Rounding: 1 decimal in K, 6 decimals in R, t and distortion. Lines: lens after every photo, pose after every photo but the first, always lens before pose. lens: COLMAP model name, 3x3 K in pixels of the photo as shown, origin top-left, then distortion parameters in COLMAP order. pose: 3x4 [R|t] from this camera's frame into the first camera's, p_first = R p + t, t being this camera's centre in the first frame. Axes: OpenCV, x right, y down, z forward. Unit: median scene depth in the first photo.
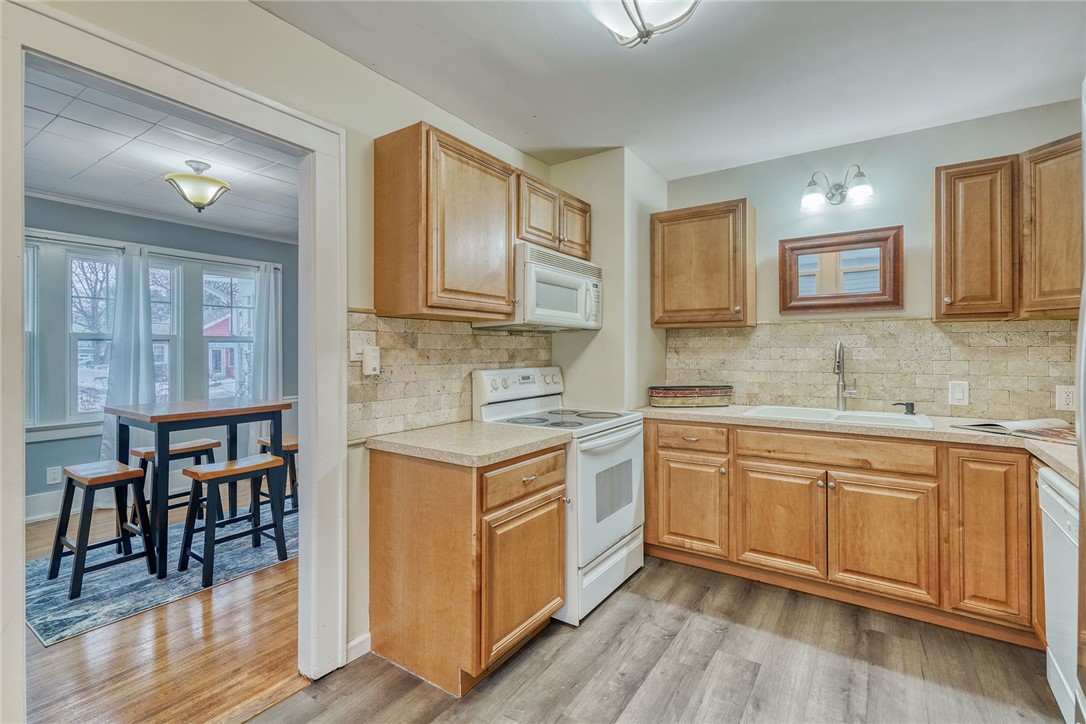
lens RADIAL K [[496.4, 0, 541.0], [0, 496.4, 344.8], [0, 0, 1]] dist [0.004412, 0.001536]
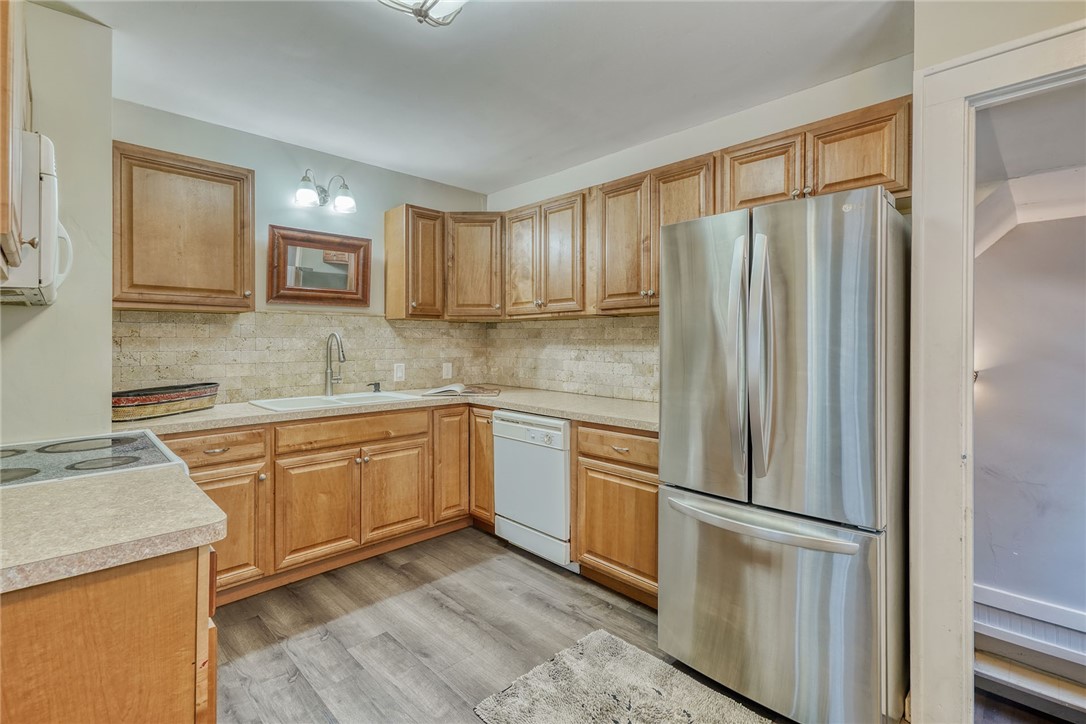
lens RADIAL K [[506.7, 0, 542.2], [0, 506.7, 340.2], [0, 0, 1]] dist [0.011268, 0.000873]
pose [[0.193966, 0.003418, 0.981002, -0.455697], [-0.011878, 0.999929, -0.001135, 0.006217], [-0.980936, -0.011432, 0.193993, 0.366550]]
